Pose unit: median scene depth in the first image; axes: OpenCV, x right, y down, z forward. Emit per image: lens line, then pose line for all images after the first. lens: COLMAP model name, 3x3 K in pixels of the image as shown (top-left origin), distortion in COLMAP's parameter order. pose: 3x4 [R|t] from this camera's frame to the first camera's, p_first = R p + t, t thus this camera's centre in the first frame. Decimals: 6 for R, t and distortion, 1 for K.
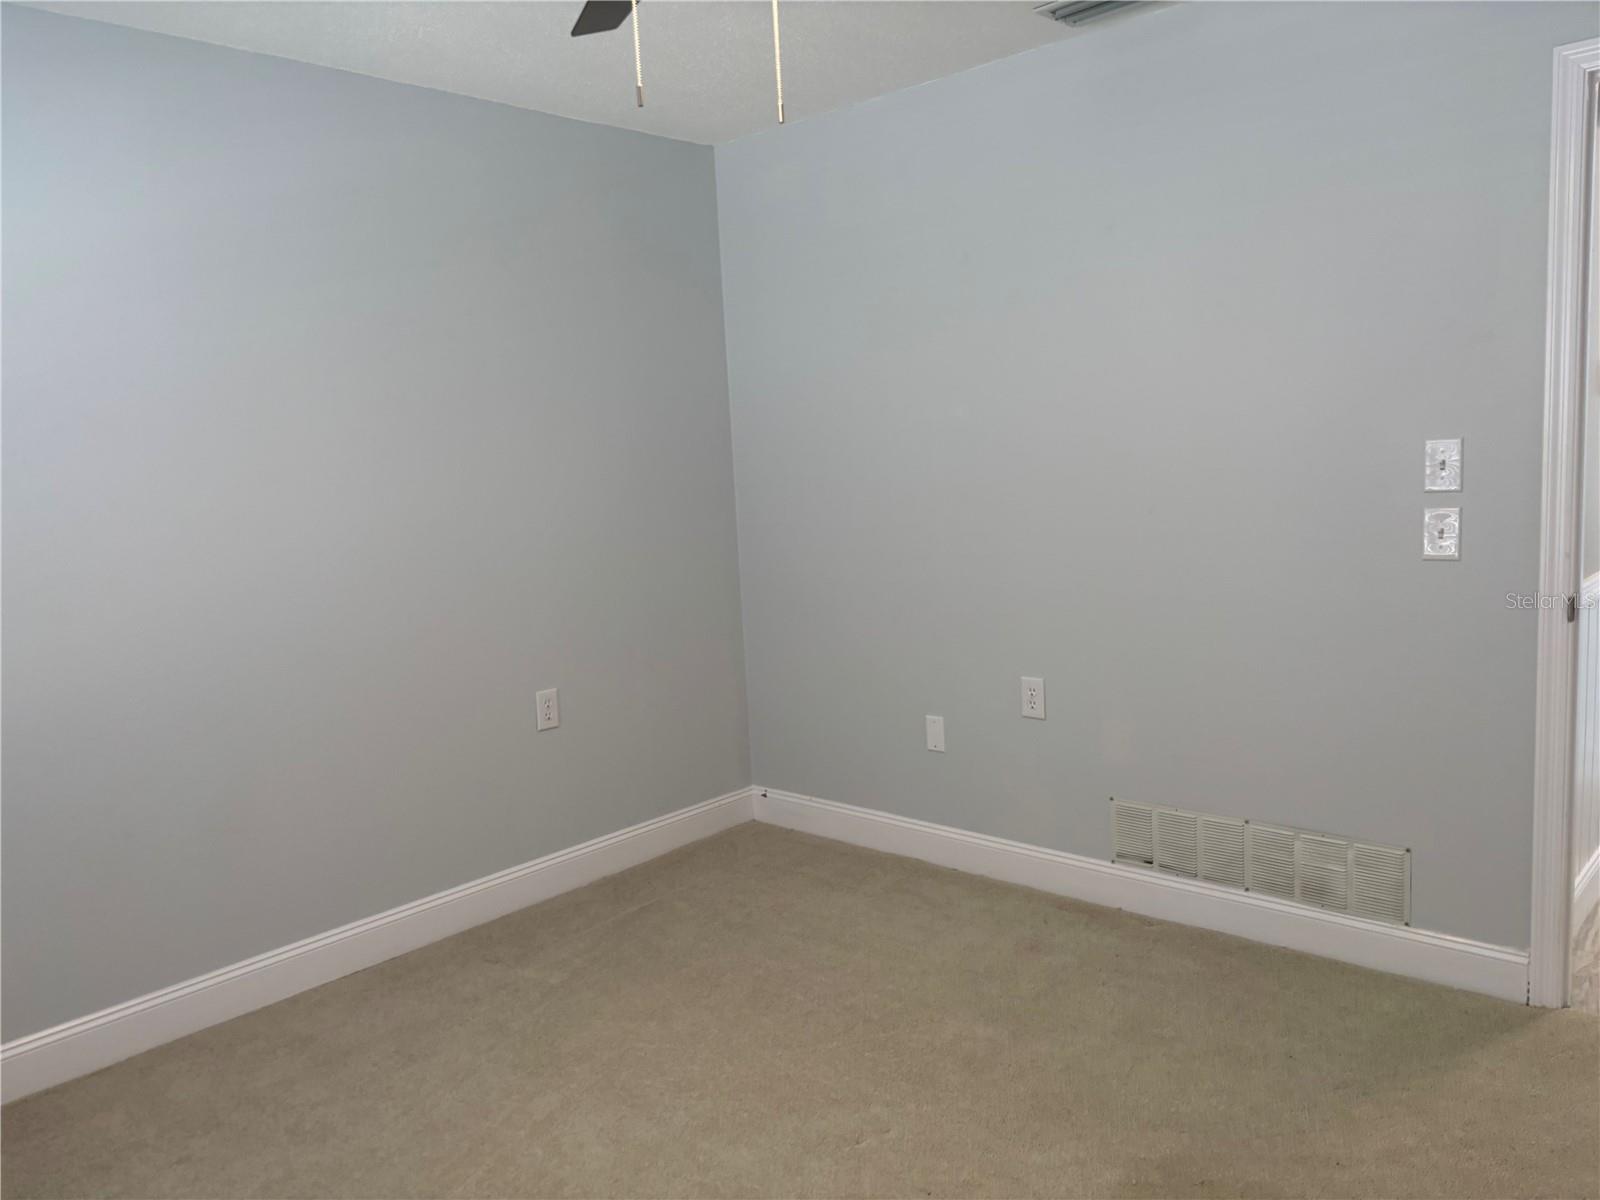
lens RADIAL K [[1207.2, 0, 800.3], [0, 1207.2, 599.3], [0, 0, 1]] dist [0.049681, -0.046146]
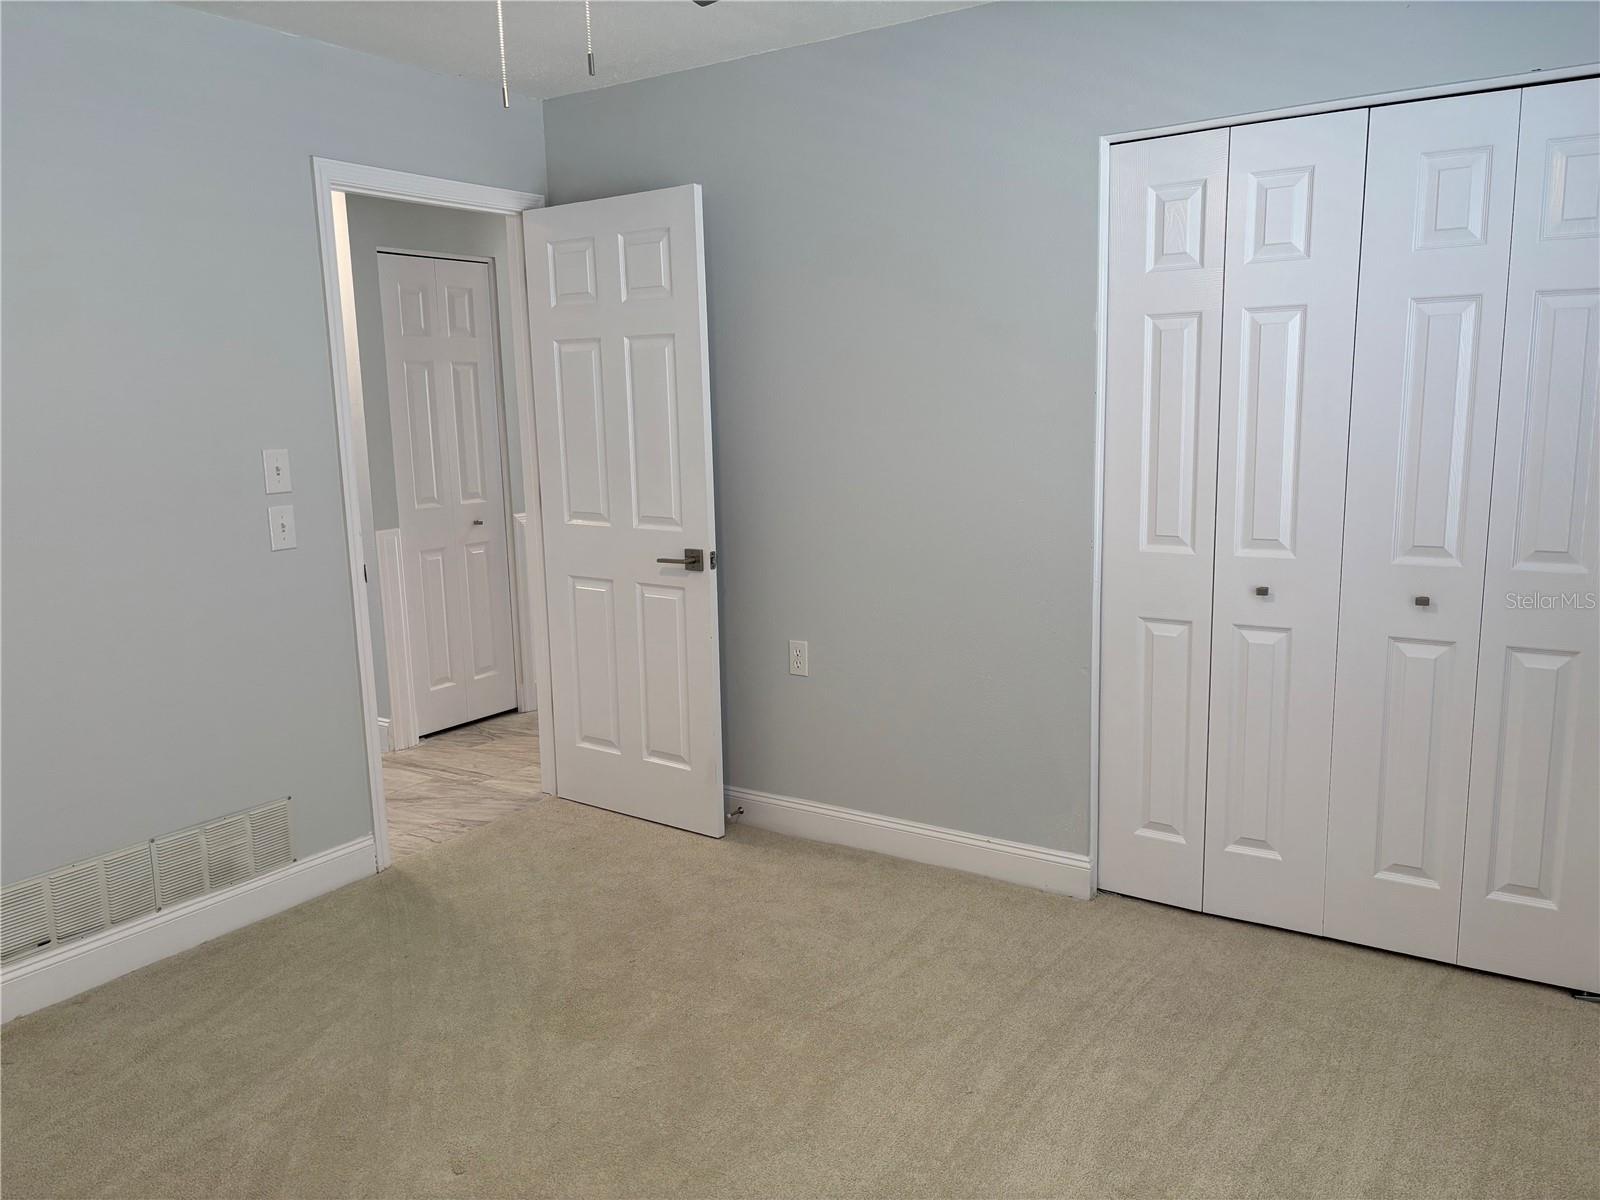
lens RADIAL K [[1207.2, 0, 800.3], [0, 1207.2, 601.2], [0, 0, 1]] dist [0.049681, -0.046146]
pose [[-0.146305, -0.106286, 0.983513, -0.701696], [0.157199, 0.979080, 0.129191, -0.053736], [-0.976670, 0.173508, -0.126536, 0.626253]]
